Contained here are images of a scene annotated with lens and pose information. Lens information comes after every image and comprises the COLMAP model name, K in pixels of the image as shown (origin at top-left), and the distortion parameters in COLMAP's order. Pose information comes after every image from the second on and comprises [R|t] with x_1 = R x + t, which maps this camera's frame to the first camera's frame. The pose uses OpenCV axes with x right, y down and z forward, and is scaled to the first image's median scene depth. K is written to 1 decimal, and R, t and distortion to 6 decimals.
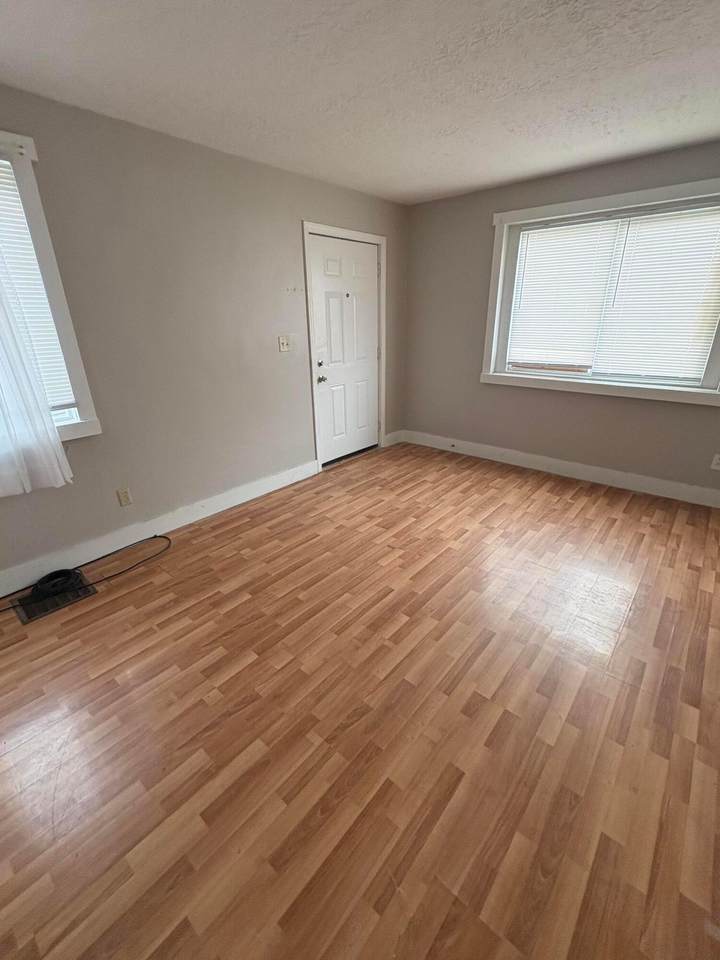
lens RADIAL K [[414.7, 0, 360.5], [0, 414.7, 482.1], [0, 0, 1]] dist [0.001309, 0.000171]
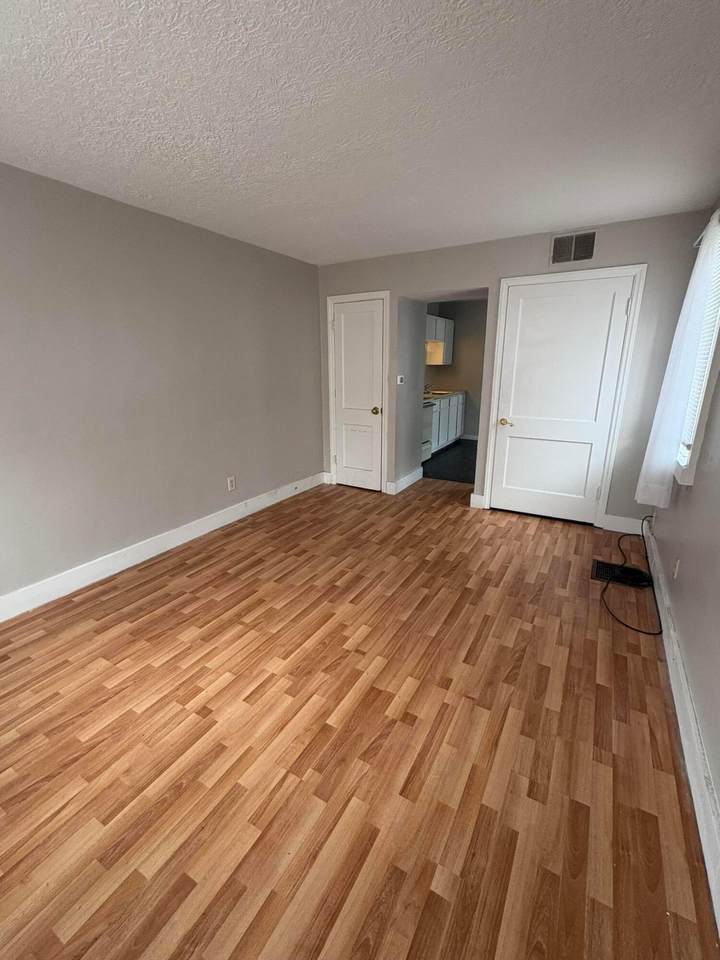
lens RADIAL K [[414.7, 0, 358.1], [0, 414.7, 480.4], [0, 0, 1]] dist [0.001309, 0.000171]
pose [[-0.984021, 0.069002, -0.164141, 0.176885], [-0.047600, 0.786362, 0.615930, -0.556212], [0.171574, 0.613901, -0.770512, 1.356404]]
